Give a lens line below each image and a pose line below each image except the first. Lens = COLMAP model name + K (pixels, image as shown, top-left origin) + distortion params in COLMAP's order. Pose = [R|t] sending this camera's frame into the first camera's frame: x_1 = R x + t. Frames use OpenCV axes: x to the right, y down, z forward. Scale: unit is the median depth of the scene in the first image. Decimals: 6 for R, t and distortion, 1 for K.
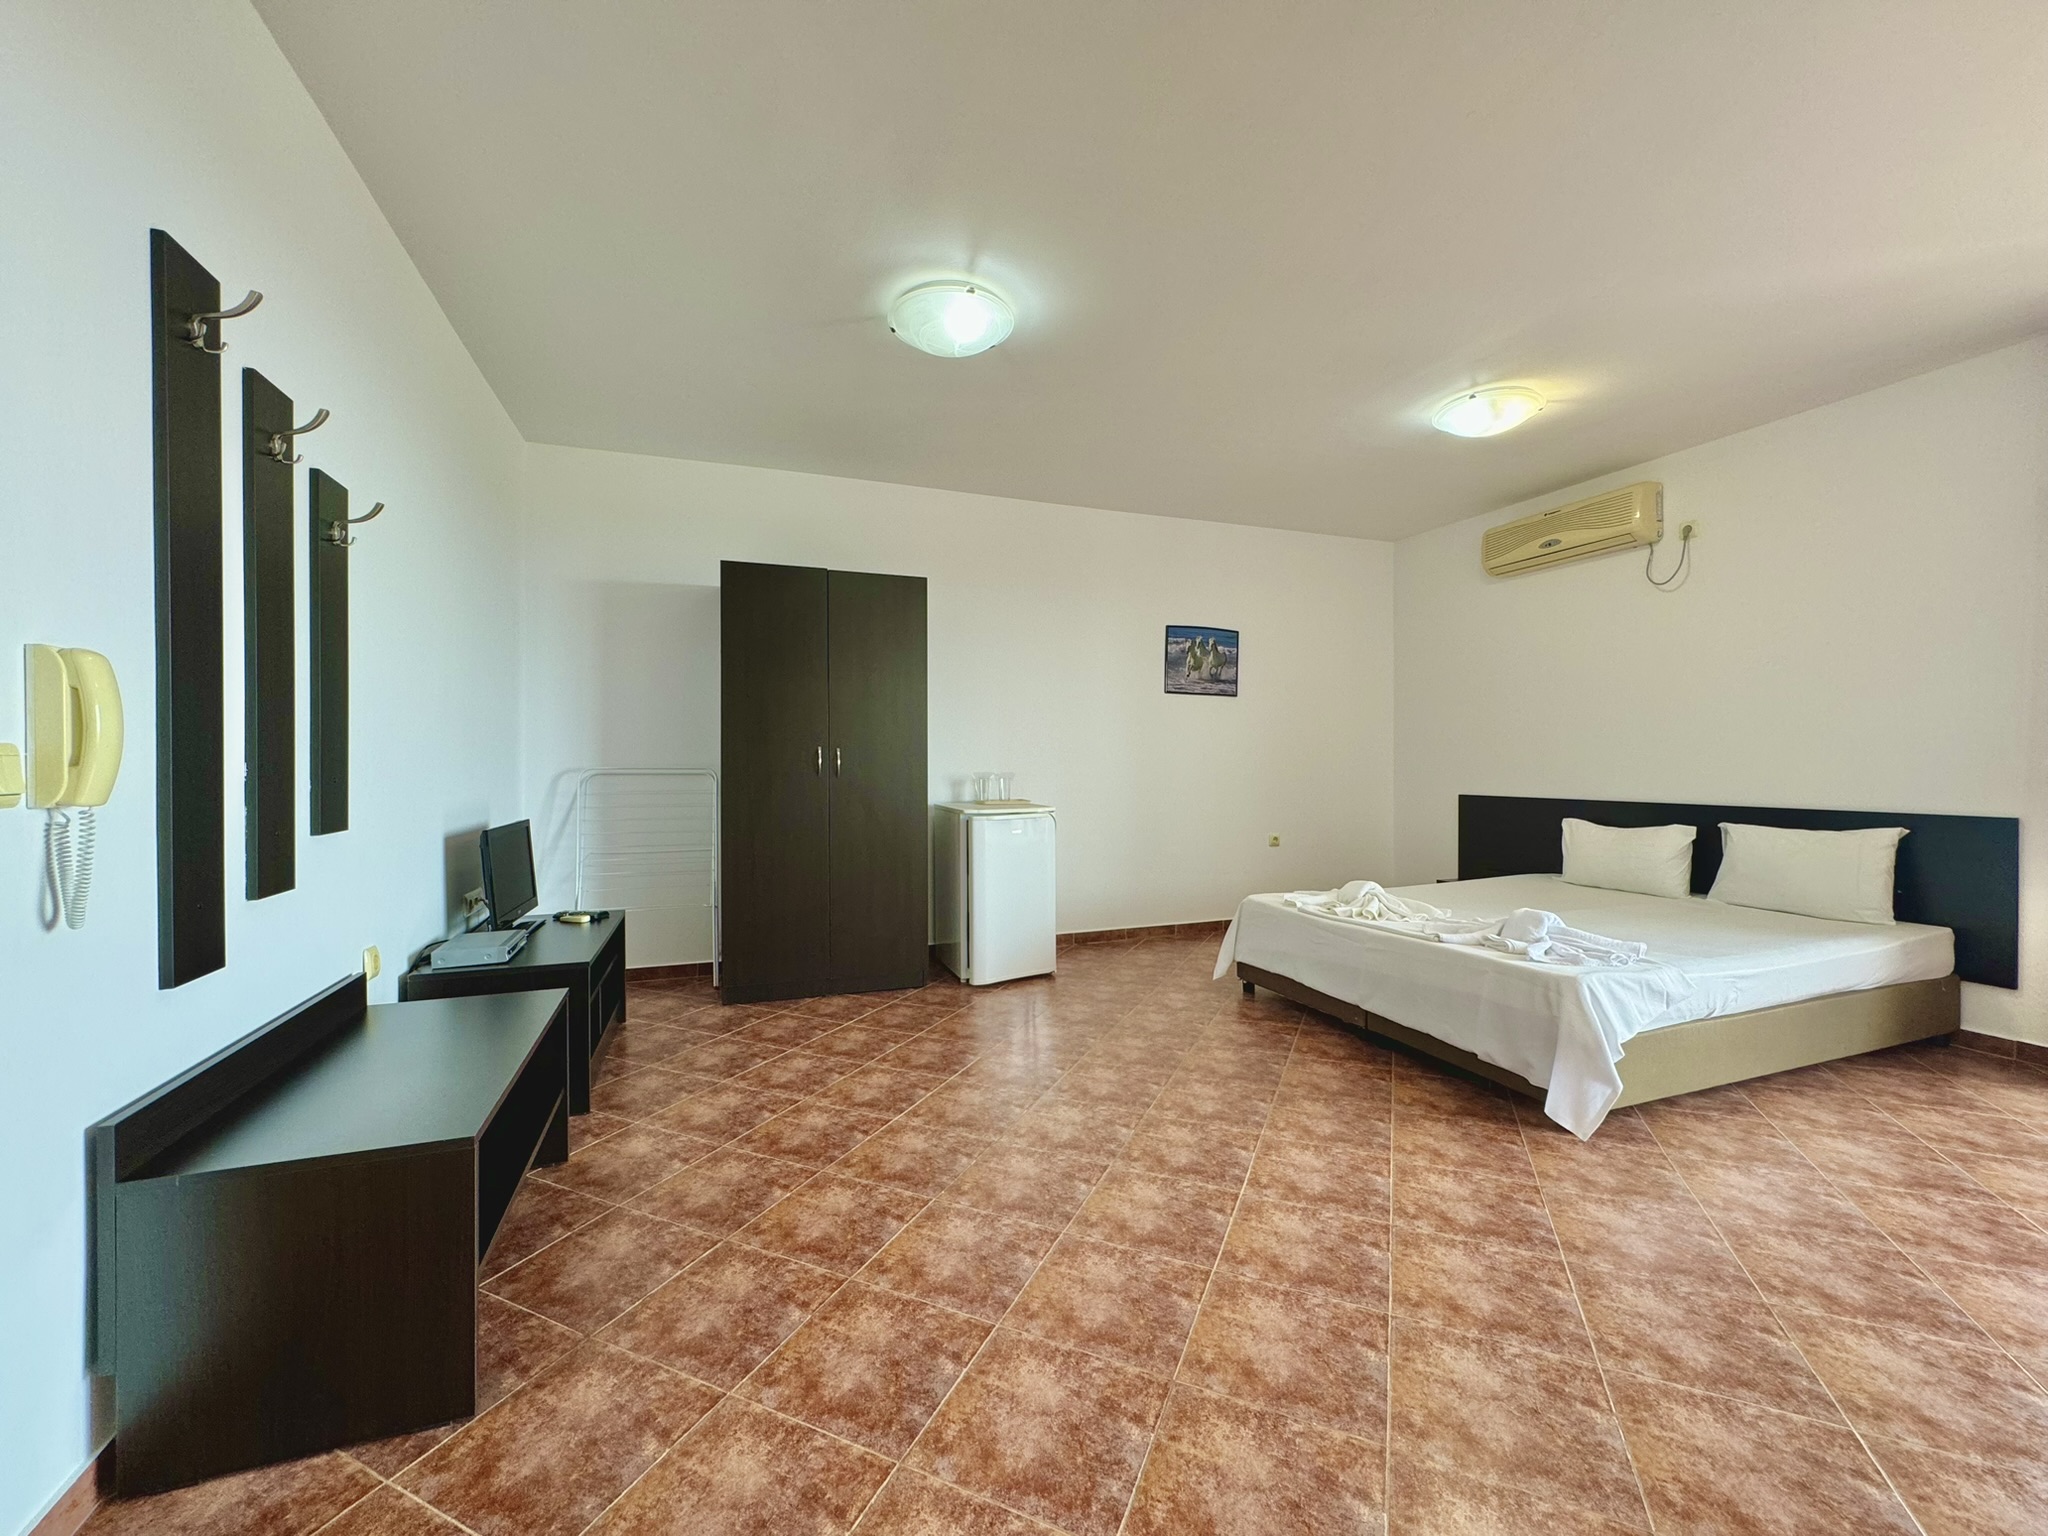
lens RADIAL K [[819.7, 0, 1029.5], [0, 819.7, 779.0], [0, 0, 1]] dist [-0.002426, 0.000257]
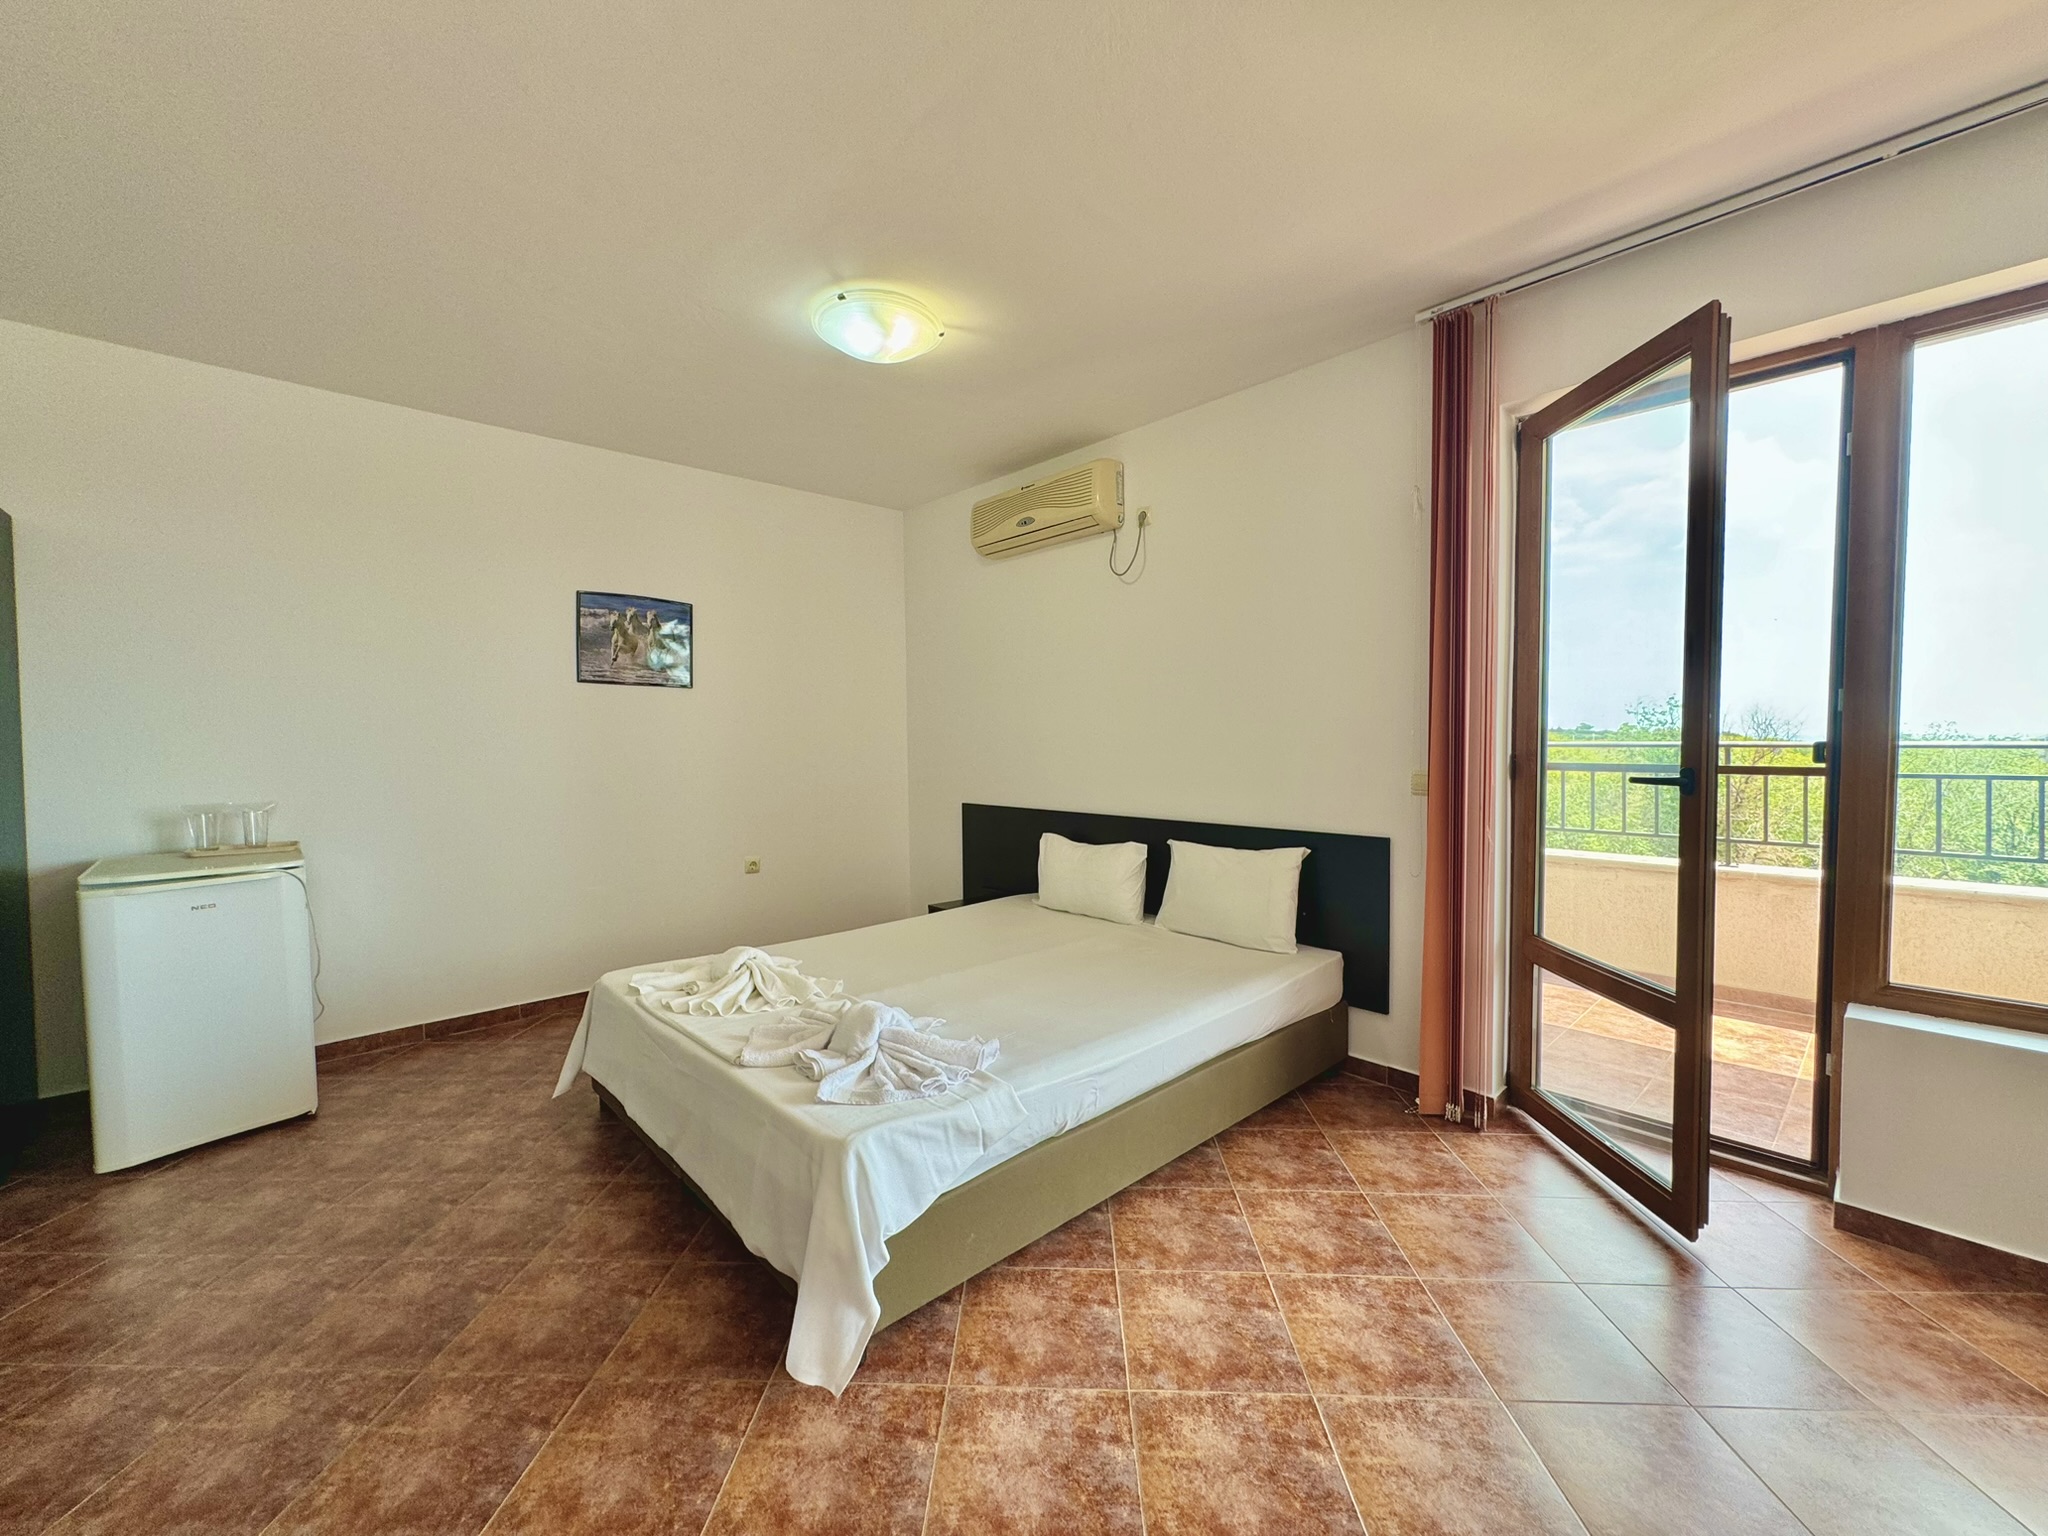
lens RADIAL K [[819.7, 0, 1029.3], [0, 819.7, 778.1], [0, 0, 1]] dist [-0.002426, 0.000257]
pose [[0.926974, -0.025679, 0.374245, 0.328911], [0.015805, 0.999442, 0.029431, -0.041180], [-0.374792, -0.021367, 0.926863, 0.191496]]
